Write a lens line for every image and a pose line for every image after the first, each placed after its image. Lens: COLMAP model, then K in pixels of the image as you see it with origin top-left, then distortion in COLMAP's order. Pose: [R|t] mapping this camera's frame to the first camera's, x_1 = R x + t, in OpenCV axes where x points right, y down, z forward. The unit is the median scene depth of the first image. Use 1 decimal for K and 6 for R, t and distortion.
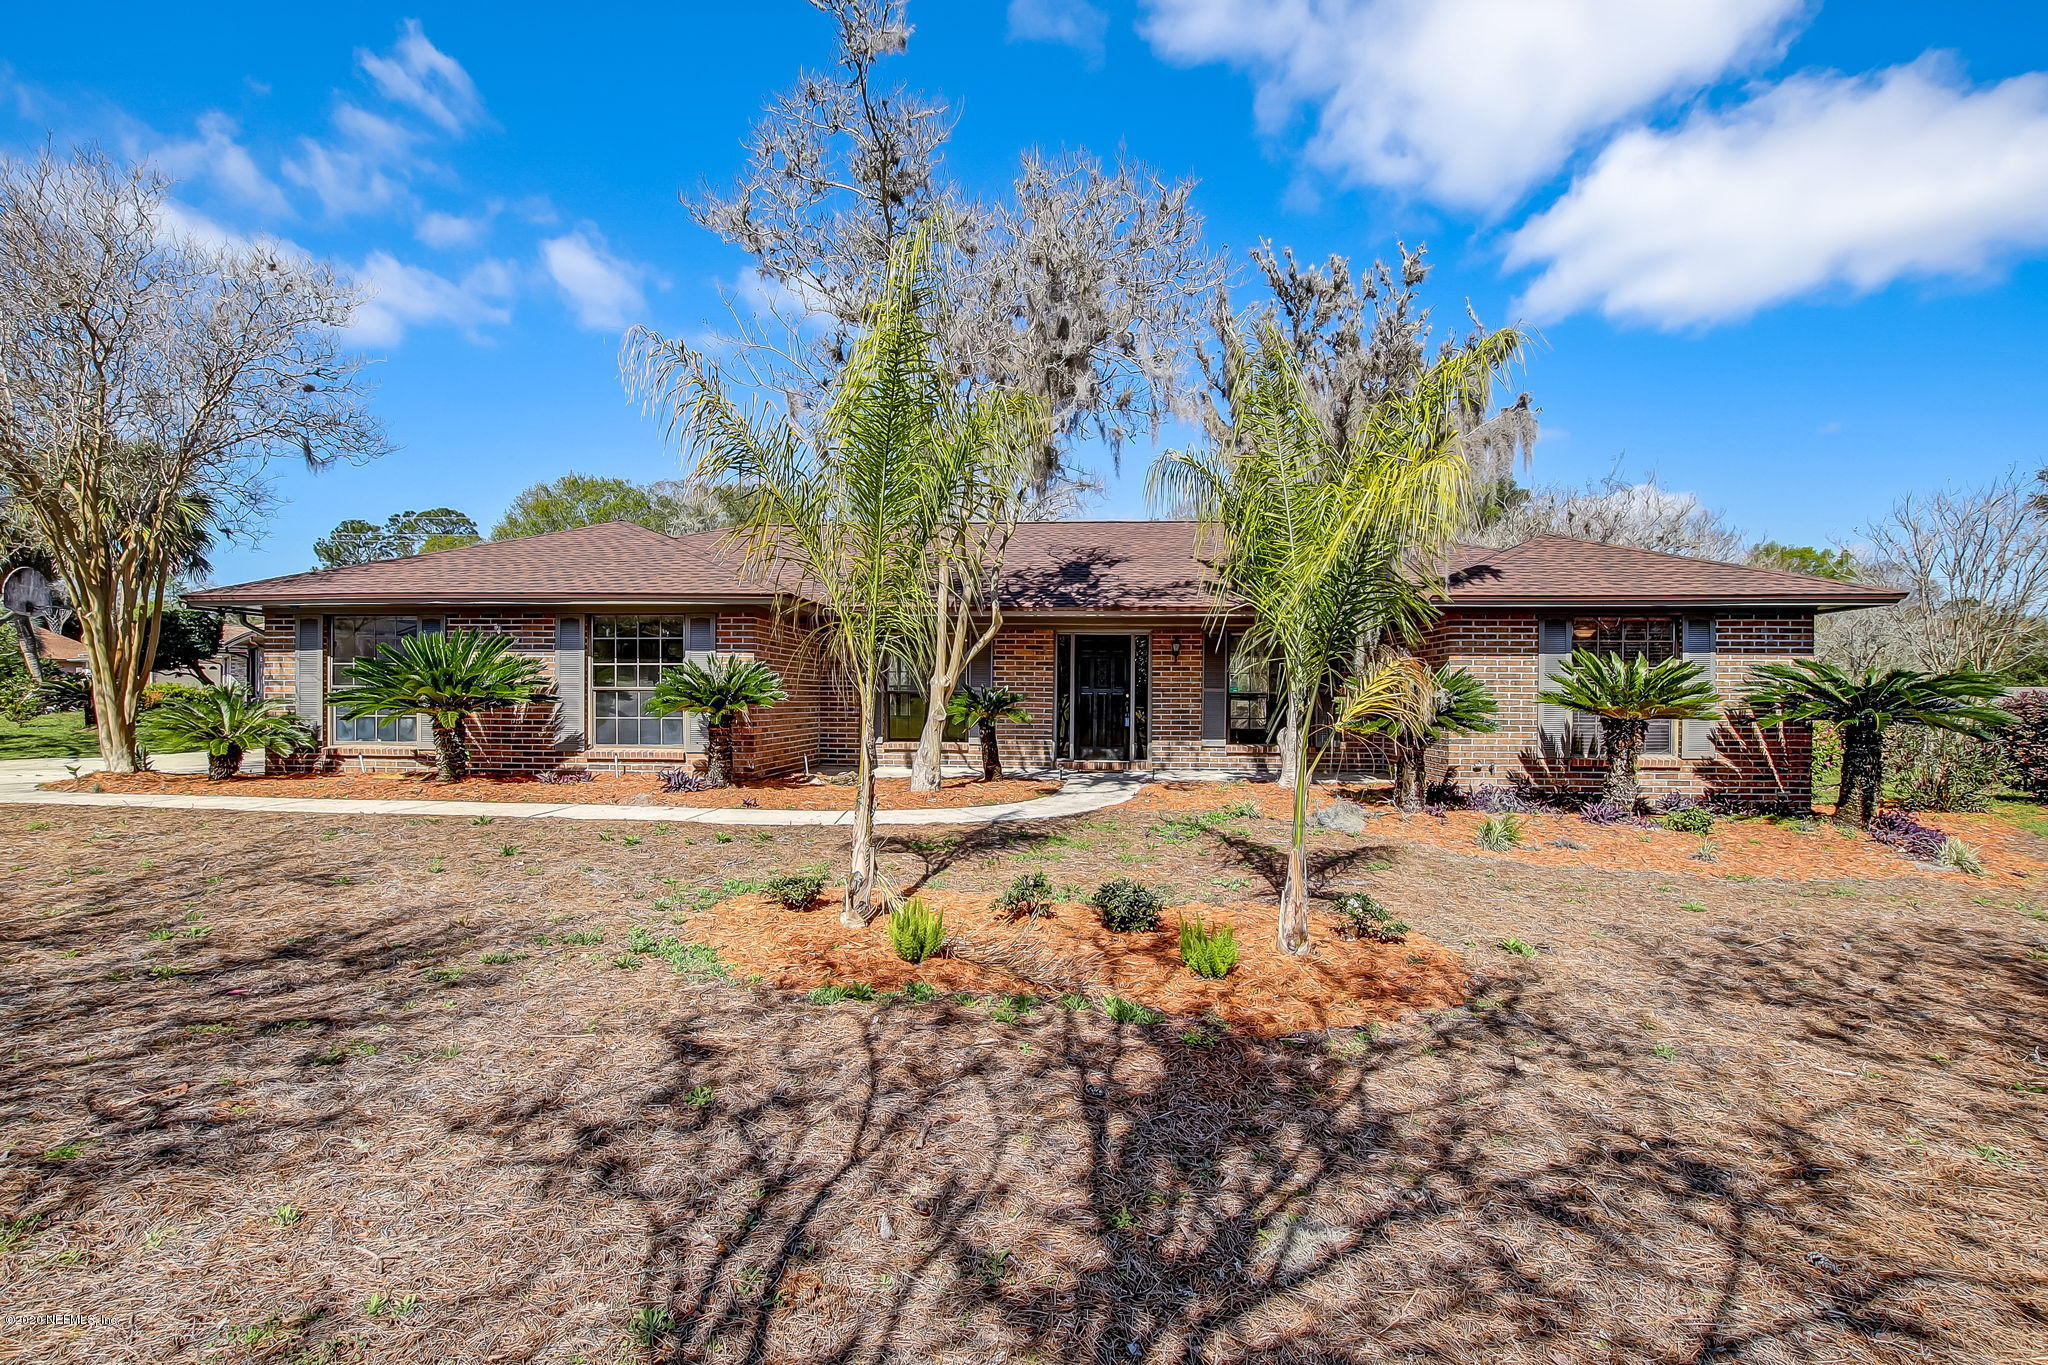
lens RADIAL K [[839.5, 0, 1024.1], [0, 839.5, 680.9], [0, 0, 1]] dist [-0.010080, -0.000152]
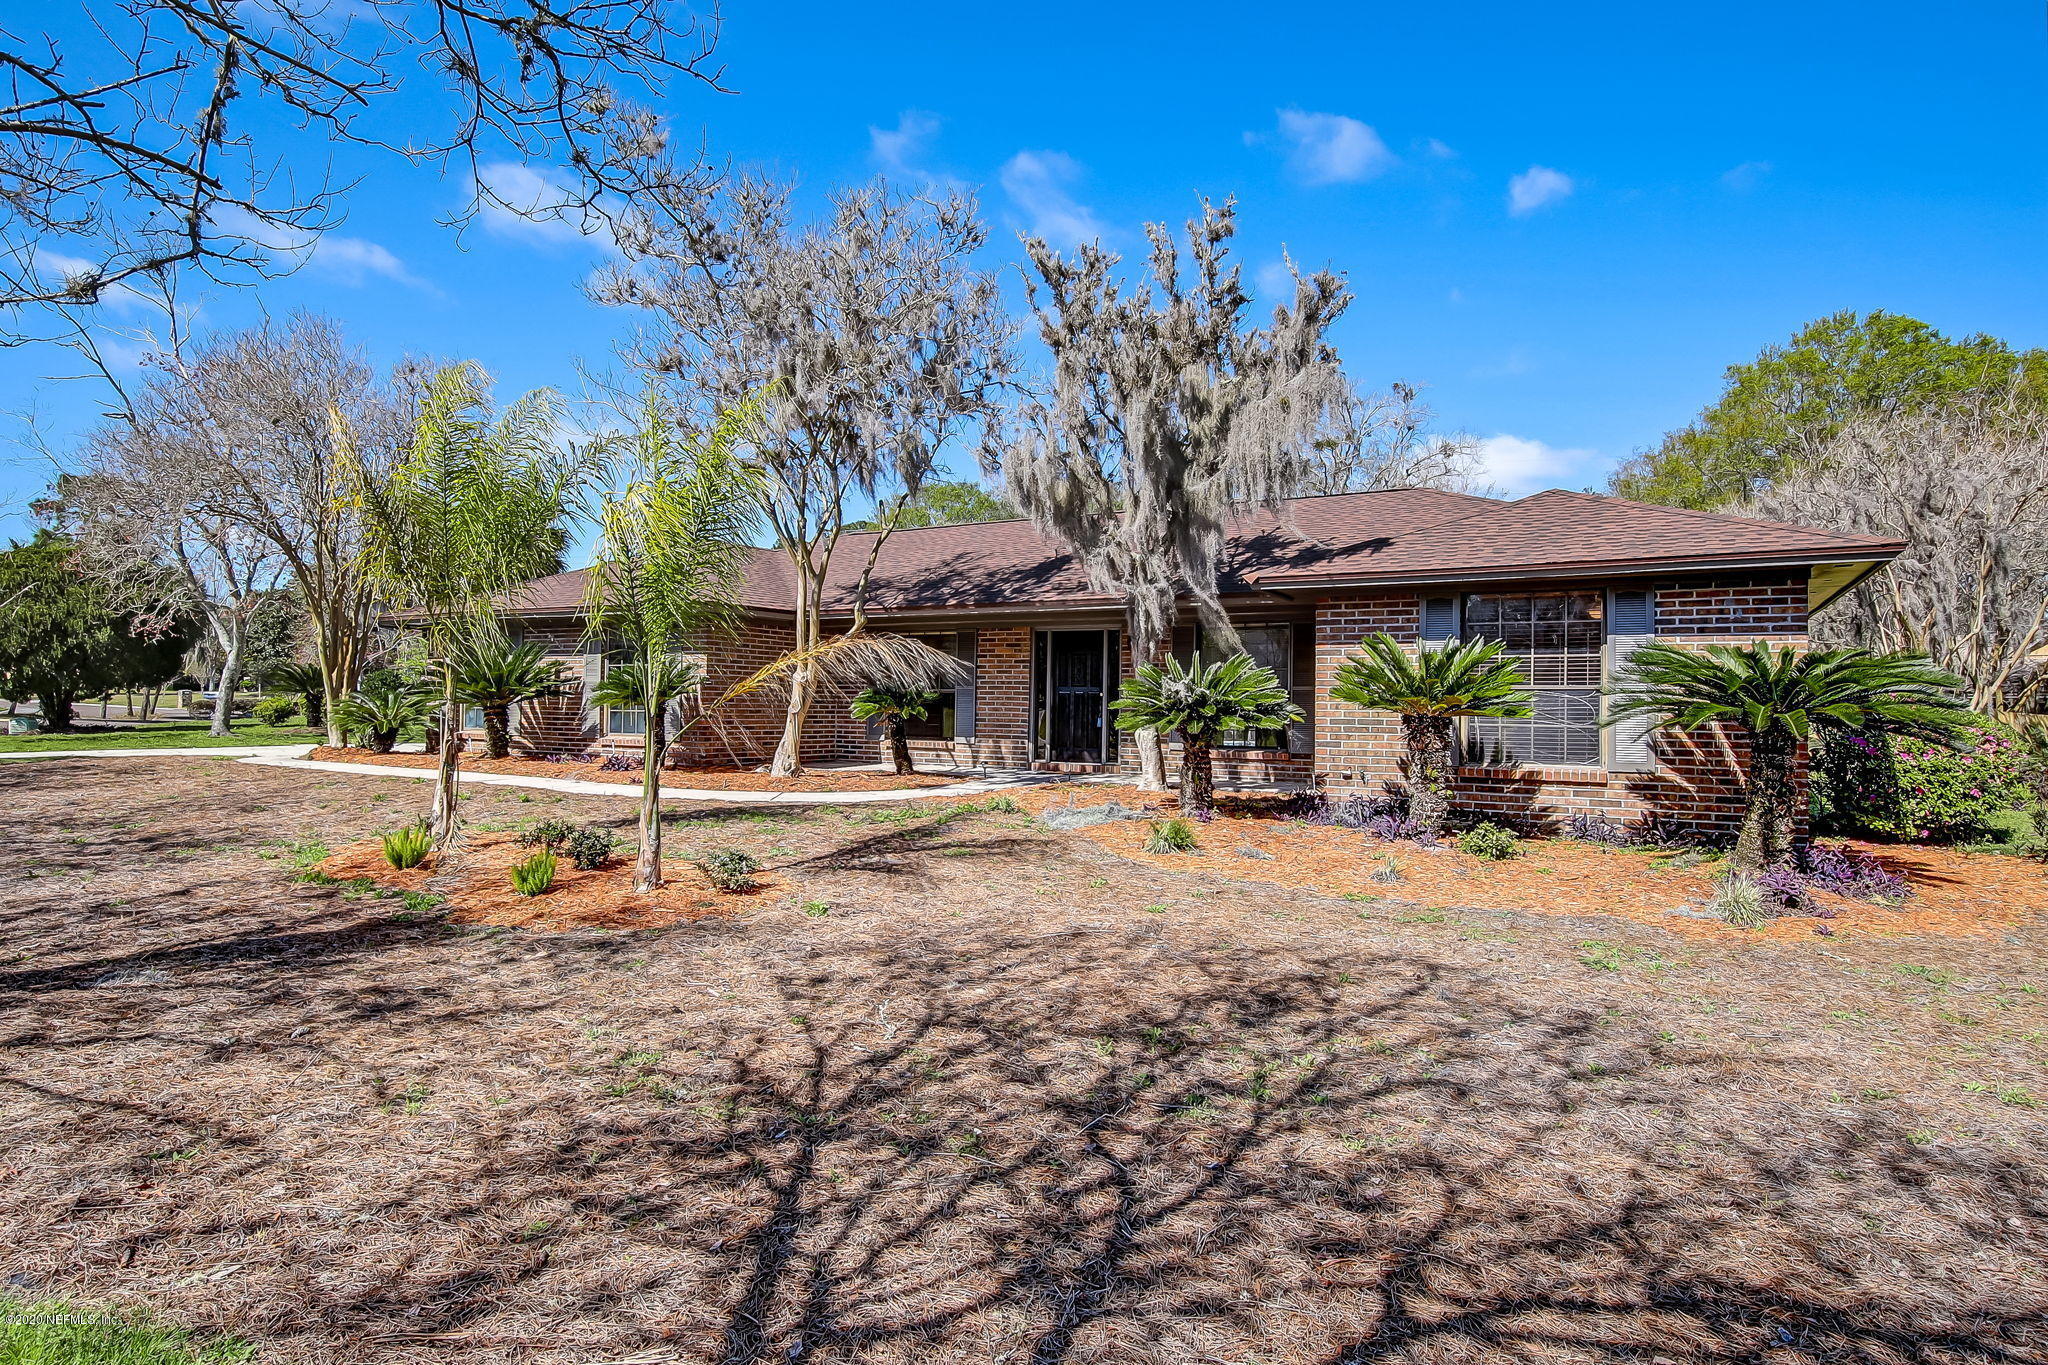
lens RADIAL K [[946.6, 0, 1023.7], [0, 946.6, 683.5], [0, 0, 1]] dist [-0.017083, 0.005405]
pose [[0.927076, -0.002924, -0.374862, 0.612821], [0.000465, 0.999978, -0.006651, 0.017105], [0.374873, 0.005992, 0.927057, -0.015190]]
